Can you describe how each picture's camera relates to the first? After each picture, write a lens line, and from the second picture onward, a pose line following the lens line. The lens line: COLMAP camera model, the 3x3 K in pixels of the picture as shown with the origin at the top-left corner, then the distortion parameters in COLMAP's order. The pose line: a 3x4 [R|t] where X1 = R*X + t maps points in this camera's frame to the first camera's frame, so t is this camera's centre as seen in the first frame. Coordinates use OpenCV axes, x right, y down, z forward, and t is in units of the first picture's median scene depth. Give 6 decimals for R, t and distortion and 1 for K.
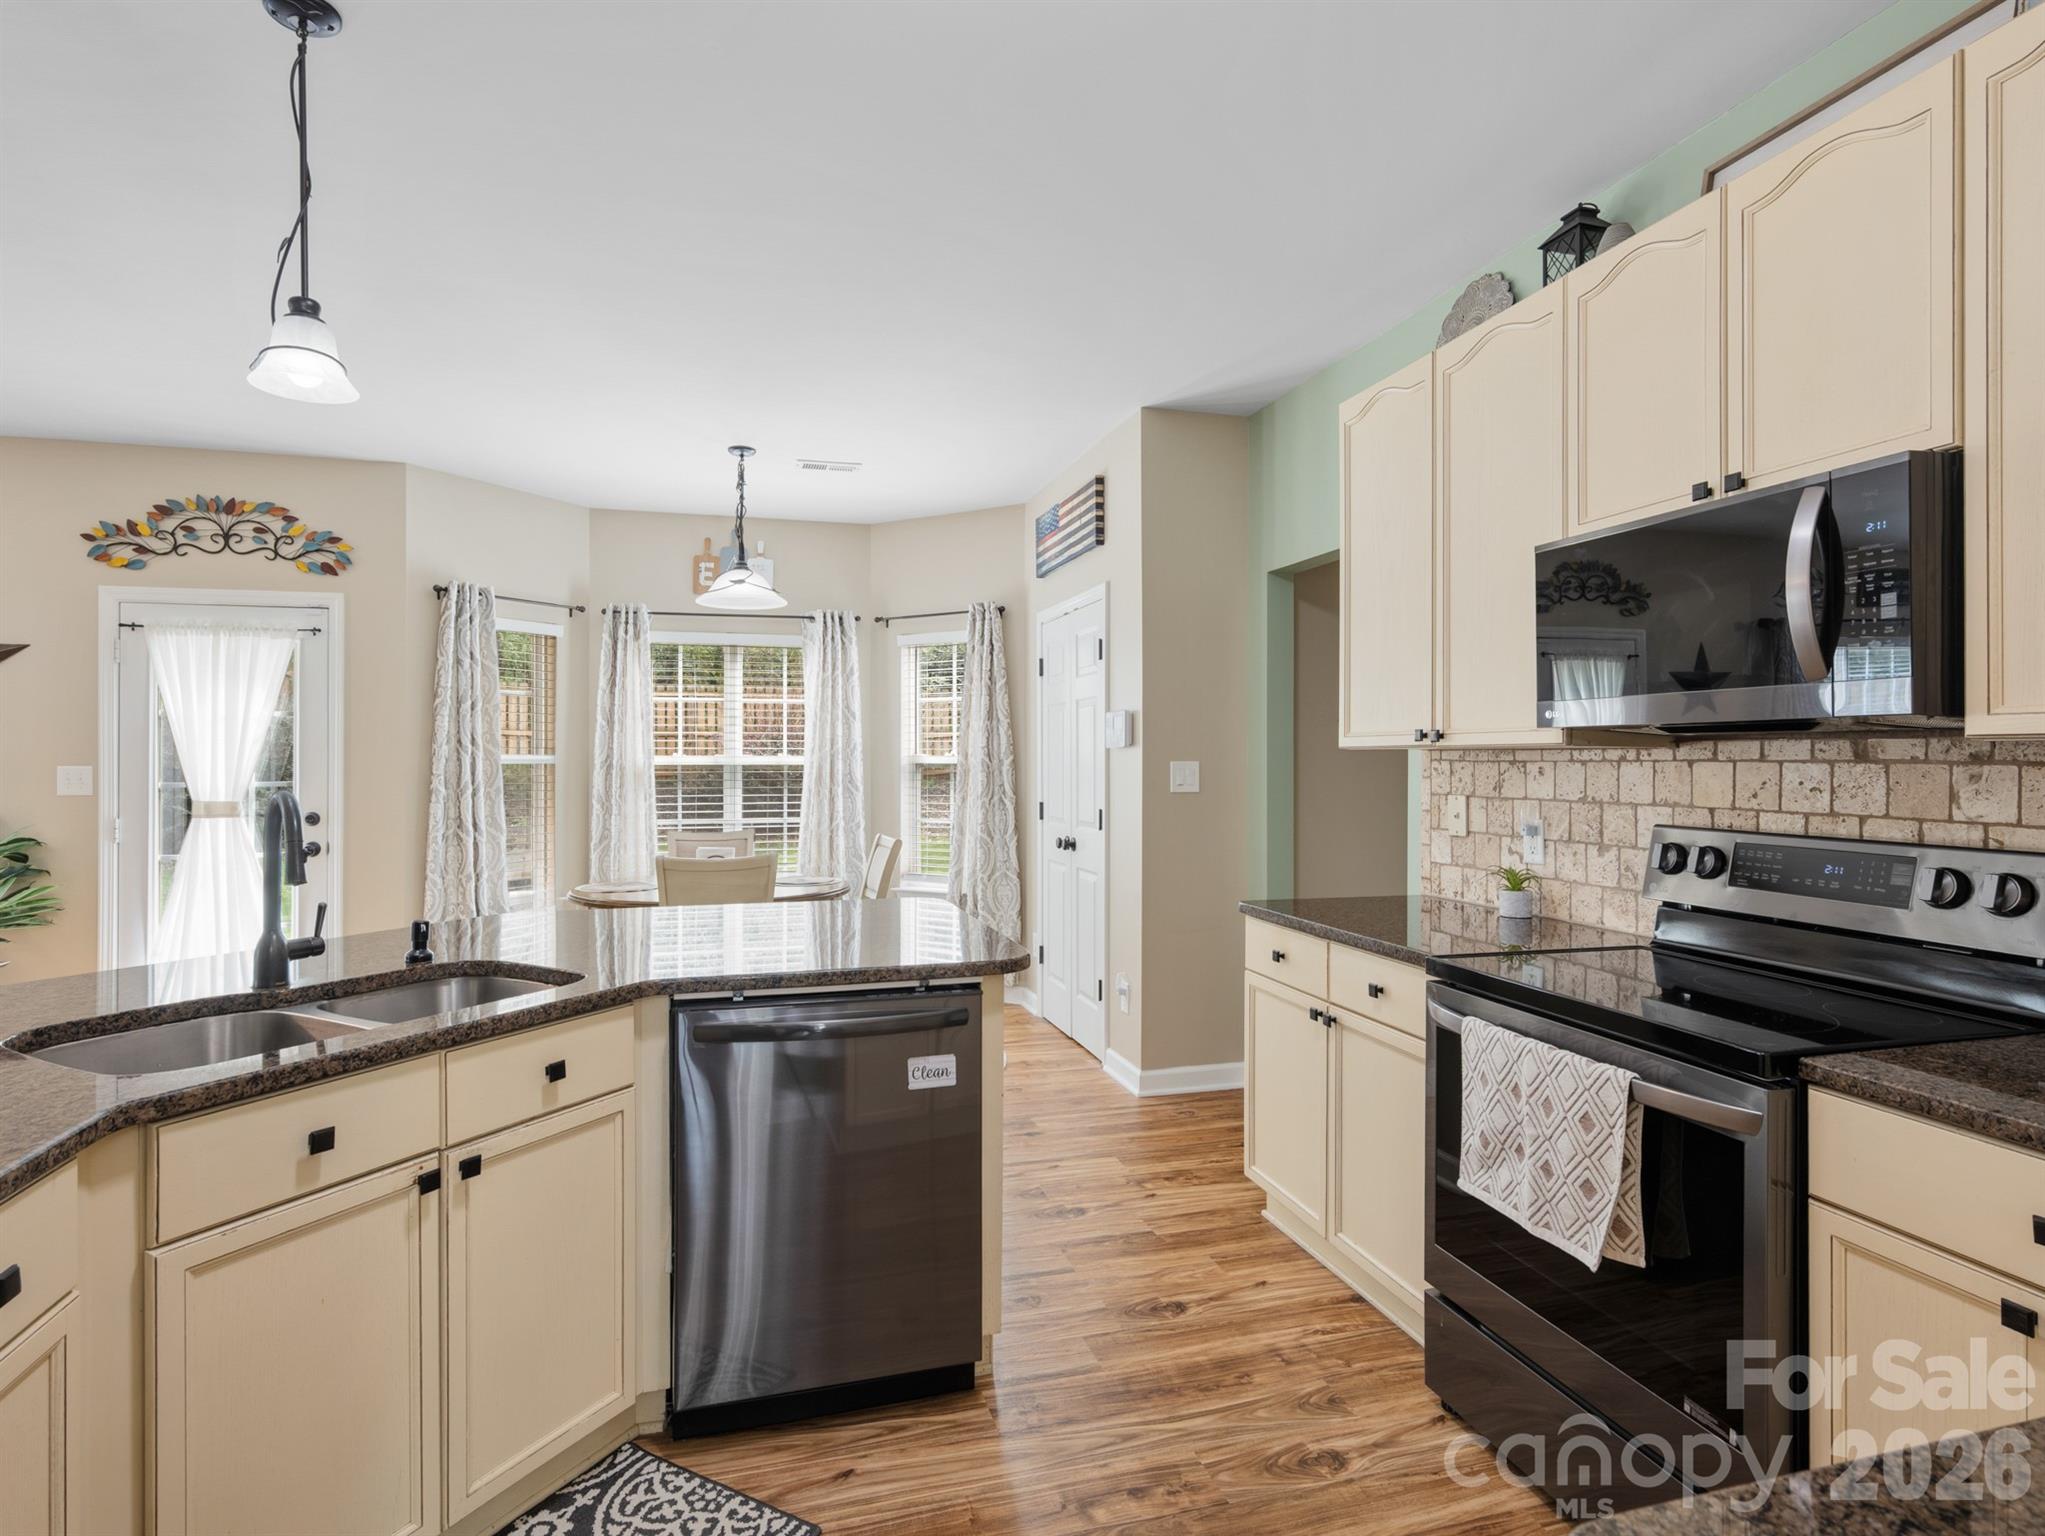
lens RADIAL K [[1073.2, 0, 1015.4], [0, 1073.2, 751.9], [0, 0, 1]] dist [-0.007224, 0.007286]
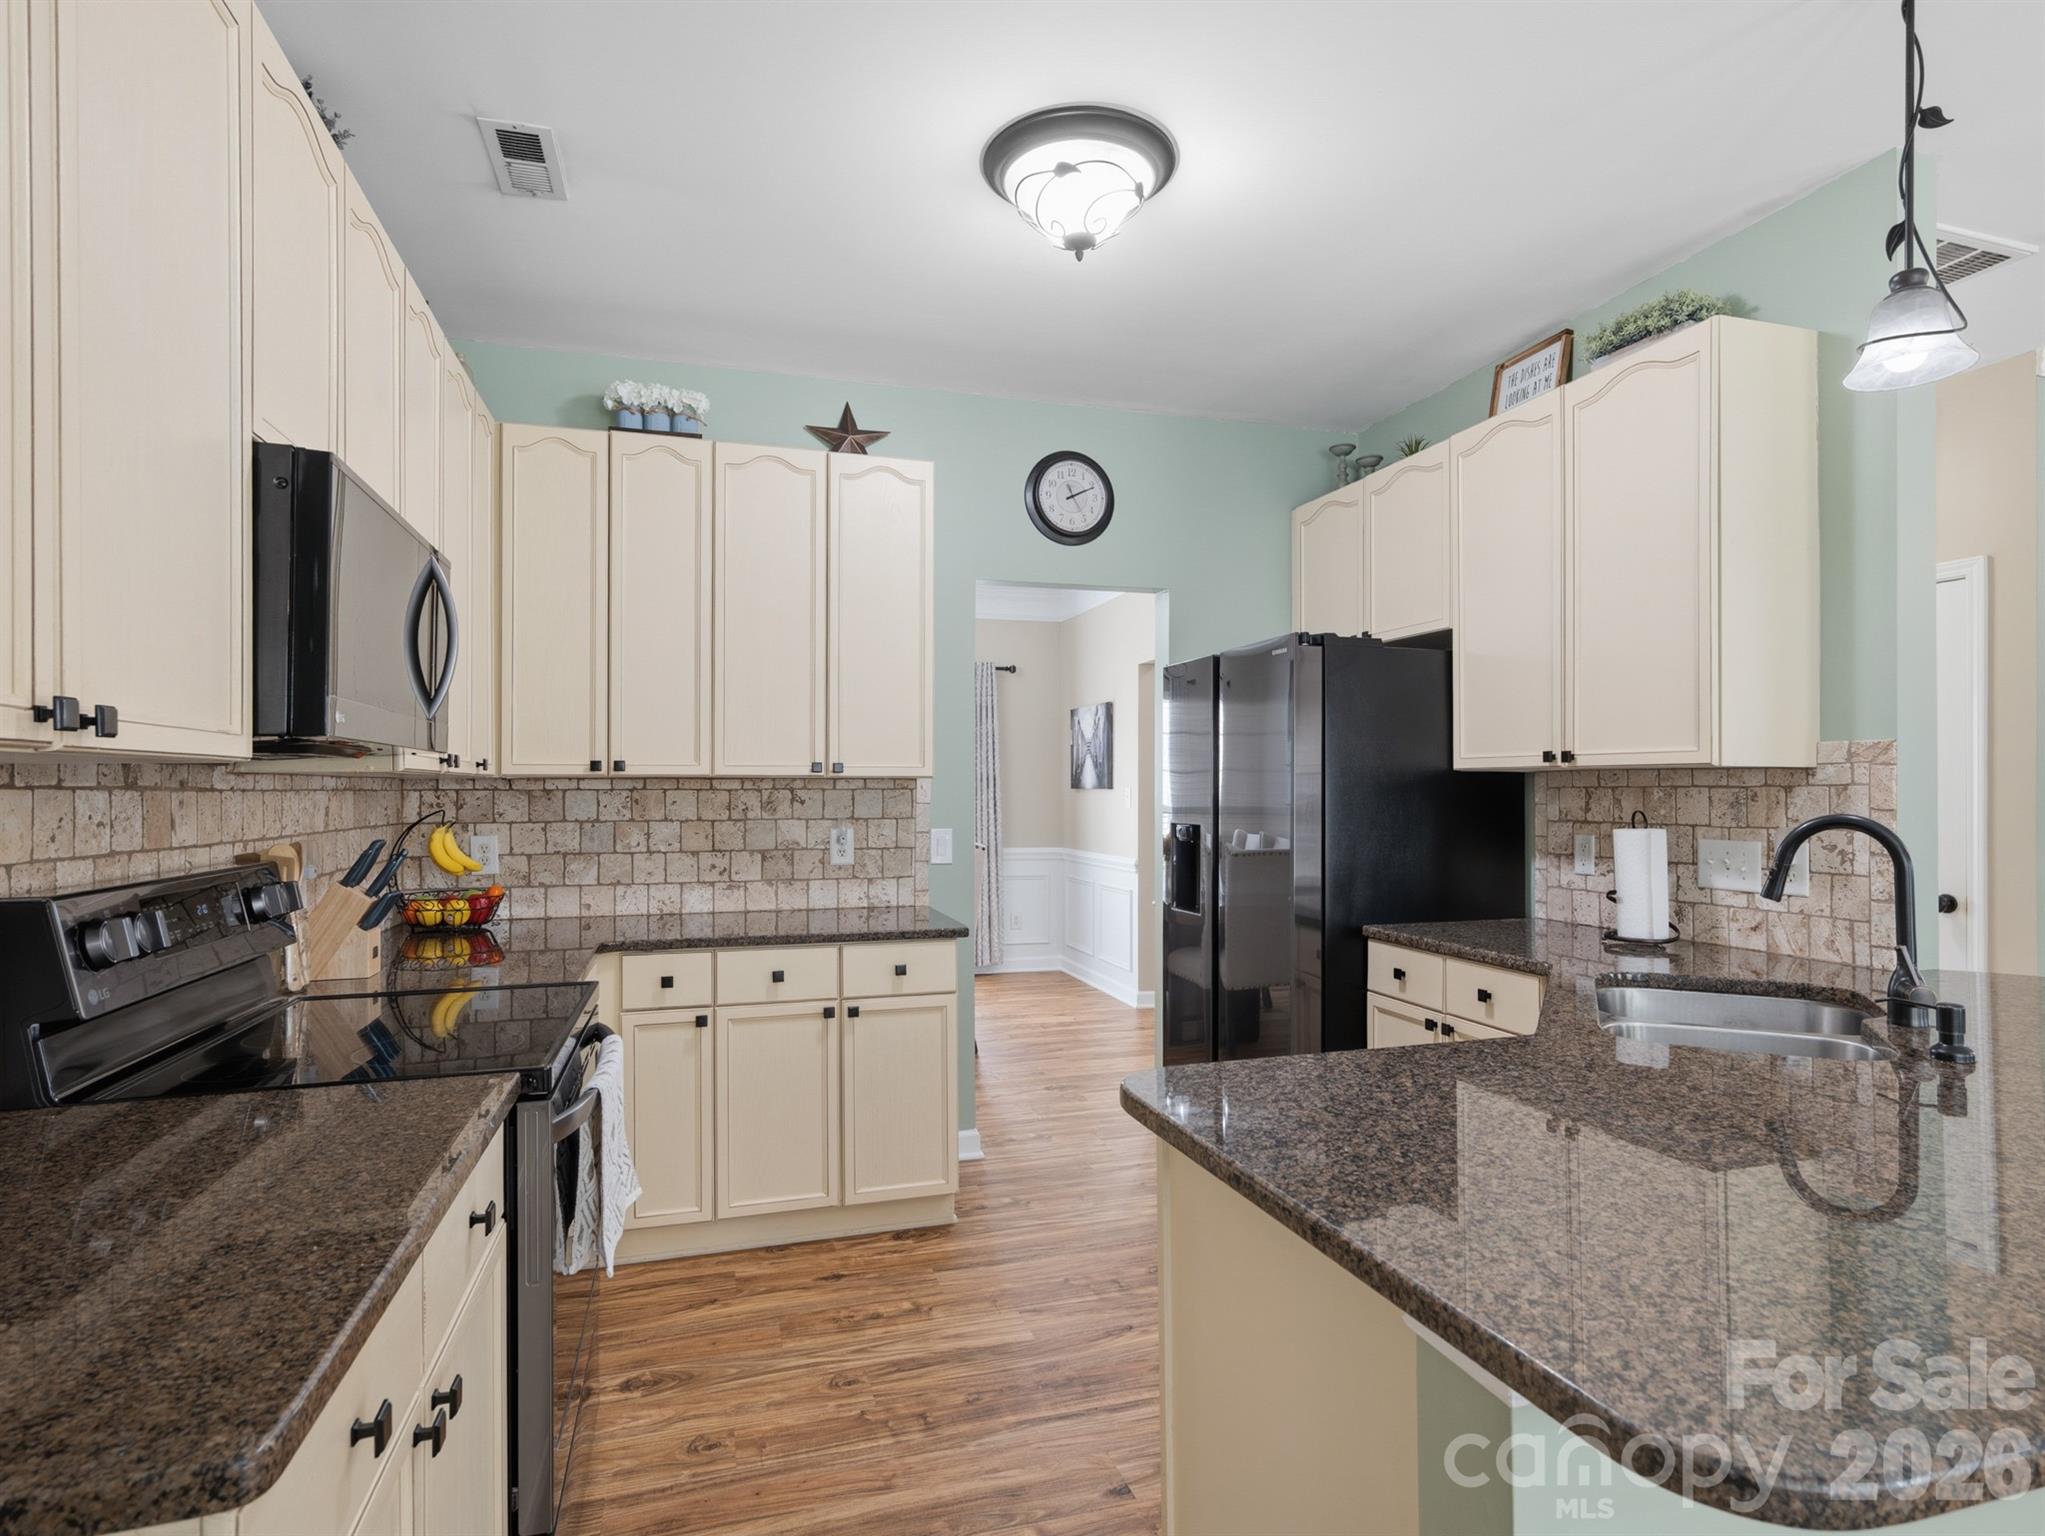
lens RADIAL K [[1073.2, 0, 1017.4], [0, 1073.2, 774.9], [0, 0, 1]] dist [-0.007224, 0.007286]
pose [[-0.999868, 0.000814, -0.016227, 0.067066], [0.001084, 0.999860, -0.016668, 0.008753], [0.016211, -0.016684, -0.999729, 1.224712]]
